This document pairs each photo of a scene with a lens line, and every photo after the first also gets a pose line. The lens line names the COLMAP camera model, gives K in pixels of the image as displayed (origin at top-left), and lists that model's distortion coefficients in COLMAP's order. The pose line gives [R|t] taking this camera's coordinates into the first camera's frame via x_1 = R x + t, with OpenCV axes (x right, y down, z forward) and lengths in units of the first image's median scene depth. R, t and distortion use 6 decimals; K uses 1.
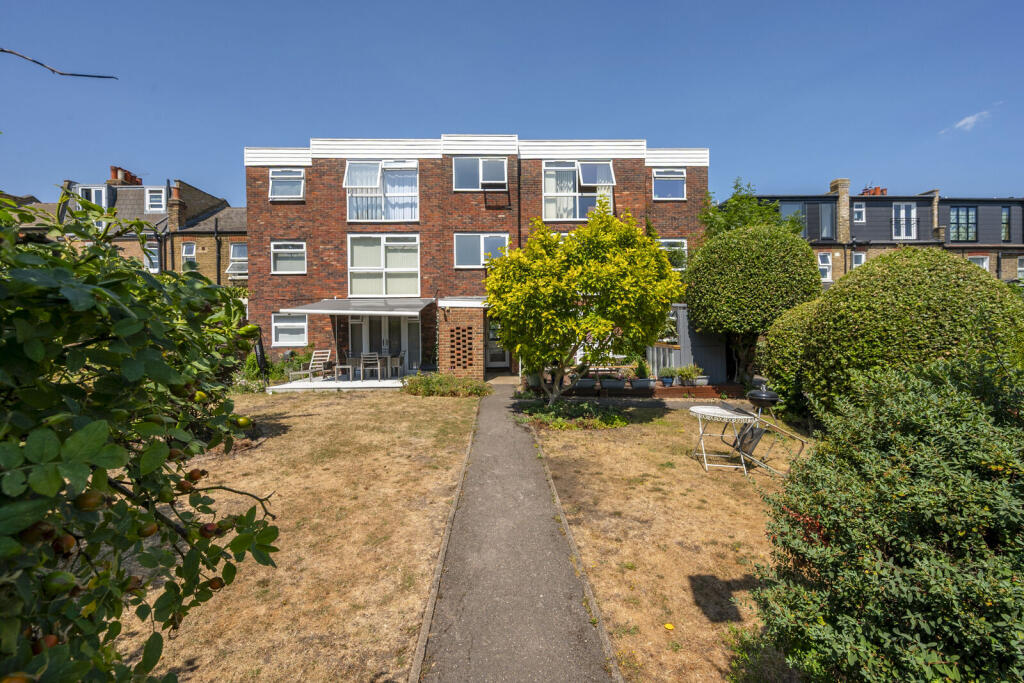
lens RADIAL K [[414.4, 0, 511.5], [0, 414.4, 339.6], [0, 0, 1]] dist [-0.002417, -0.000165]
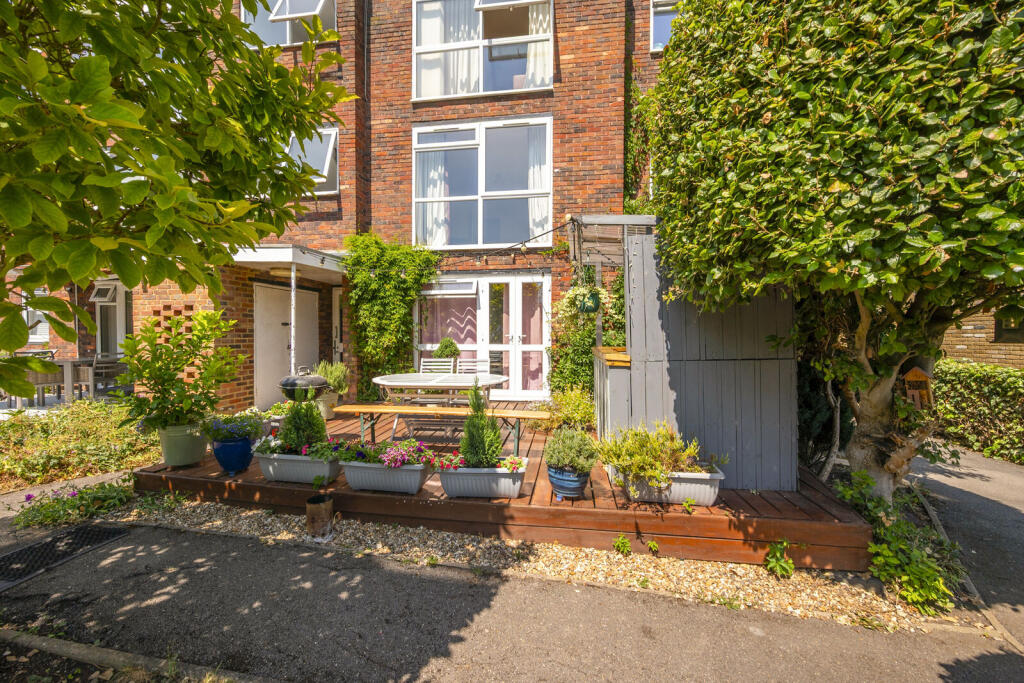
lens RADIAL K [[414.4, 0, 513.0], [0, 414.4, 344.3], [0, 0, 1]] dist [-0.002417, -0.000165]
pose [[0.989650, 0.013443, -0.142870, 0.373864], [-0.012218, 0.999881, 0.009446, 0.005130], [0.142980, -0.007602, 0.989696, 0.705899]]
